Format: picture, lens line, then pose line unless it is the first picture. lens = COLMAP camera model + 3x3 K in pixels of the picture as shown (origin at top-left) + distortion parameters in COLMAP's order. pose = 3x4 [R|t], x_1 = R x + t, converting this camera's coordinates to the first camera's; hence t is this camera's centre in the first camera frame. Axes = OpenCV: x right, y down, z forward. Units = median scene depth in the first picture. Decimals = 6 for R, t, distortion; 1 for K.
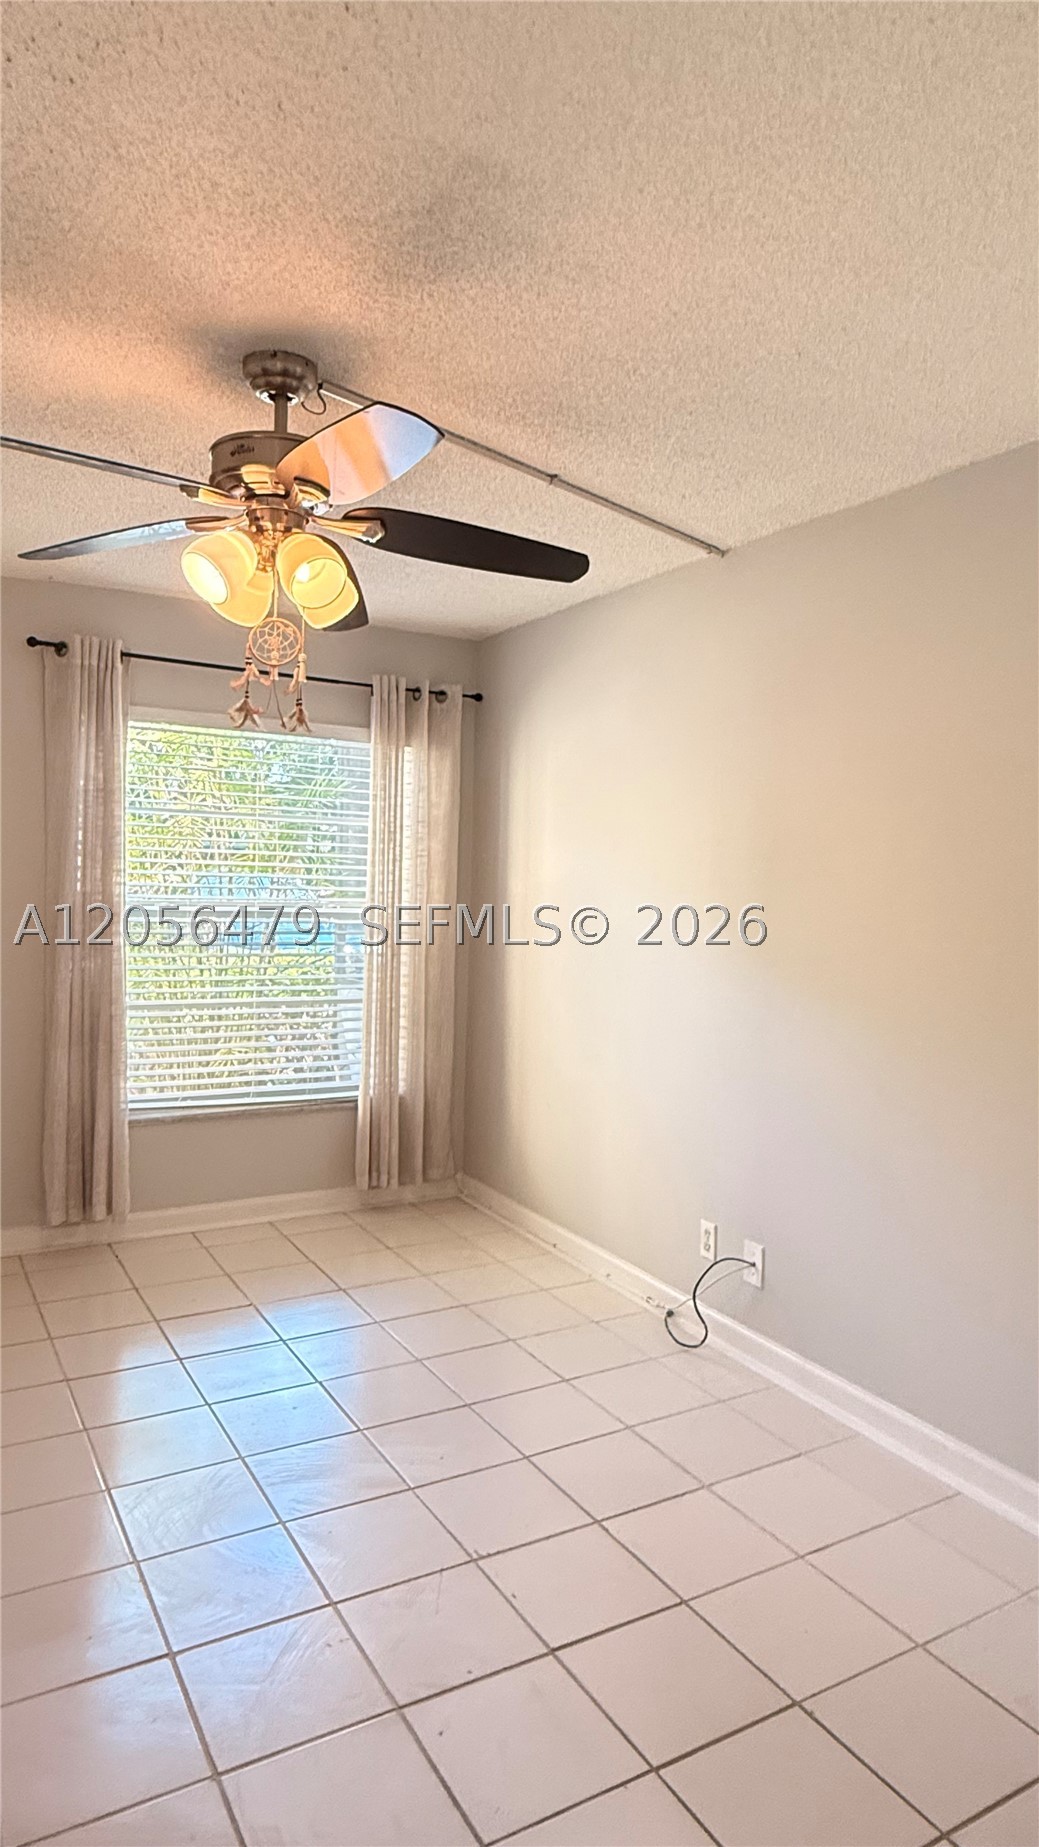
lens RADIAL K [[1114.3, 0, 519.5], [0, 1114.3, 923.5], [0, 0, 1]] dist [0.002136, -0.000246]
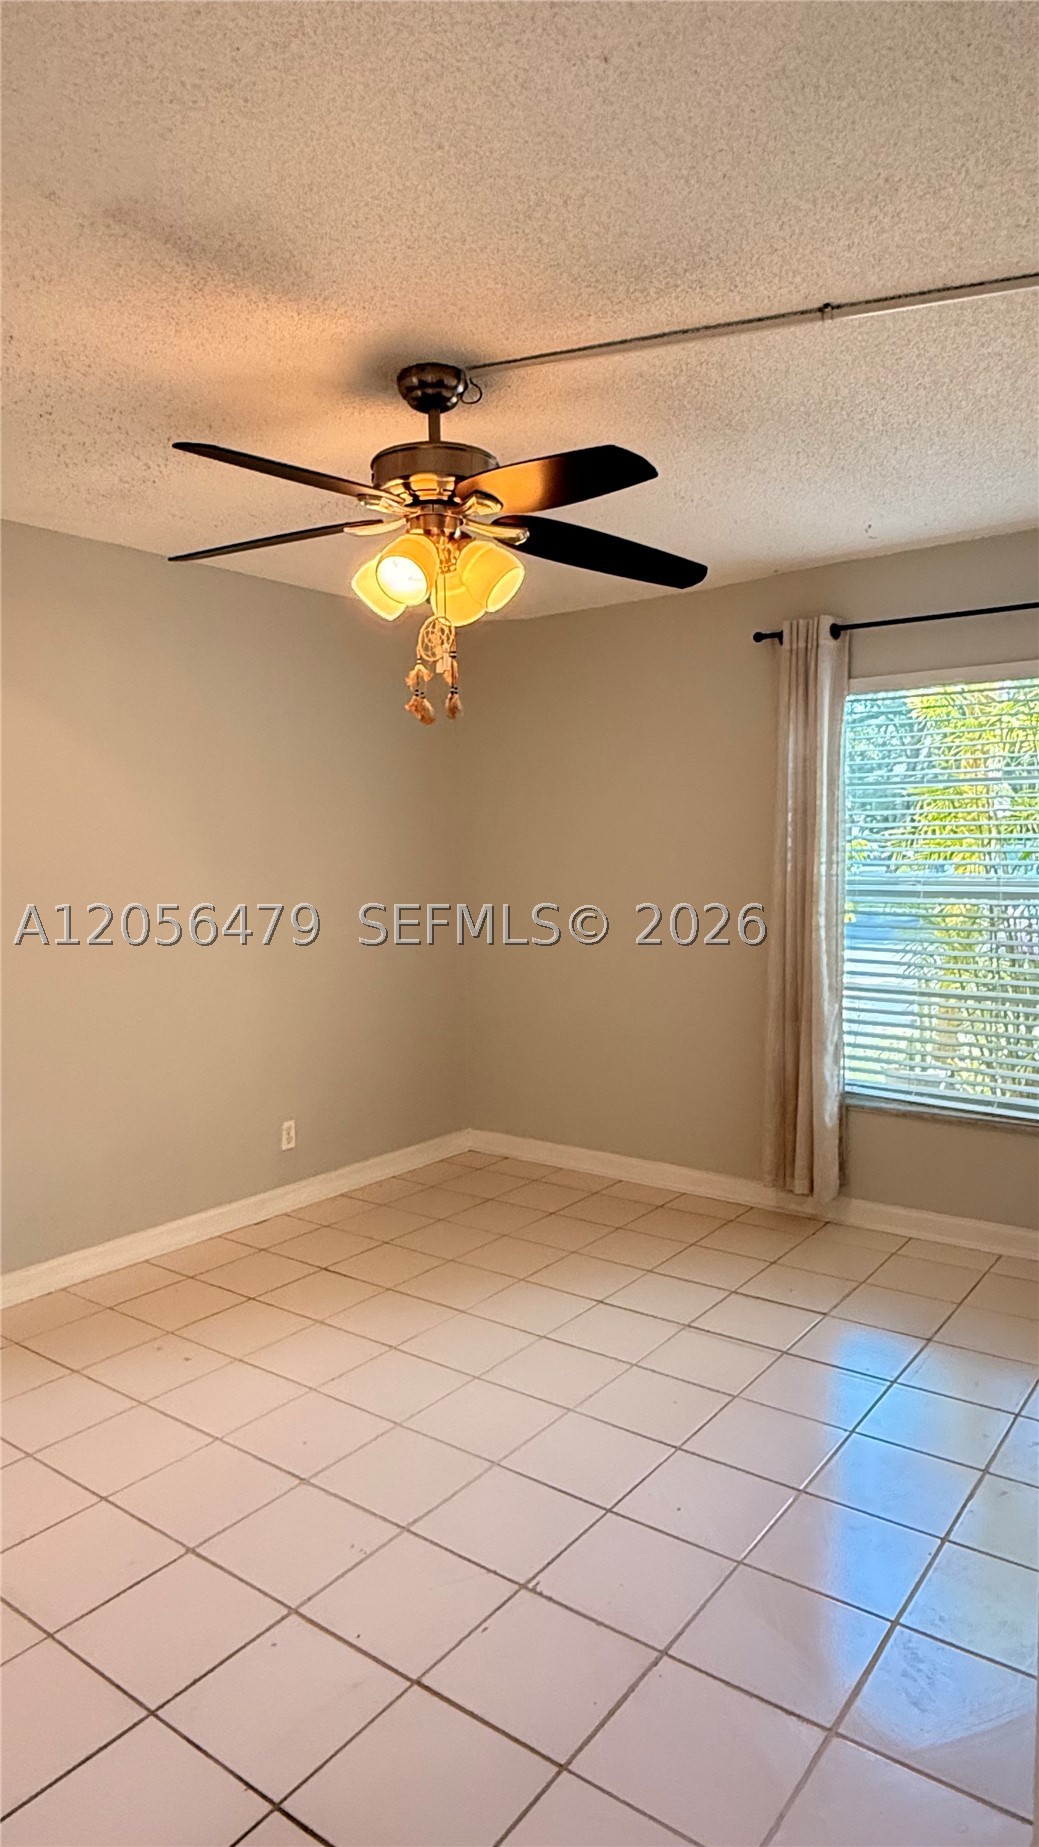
lens RADIAL K [[1114.3, 0, 519.5], [0, 1114.3, 923.5], [0, 0, 1]] dist [0.002136, -0.000246]
pose [[0.403686, 0.026735, -0.914507, 0.450617], [-0.017890, 0.999613, 0.021326, 0.001895], [0.914723, 0.007751, 0.404008, 0.354478]]
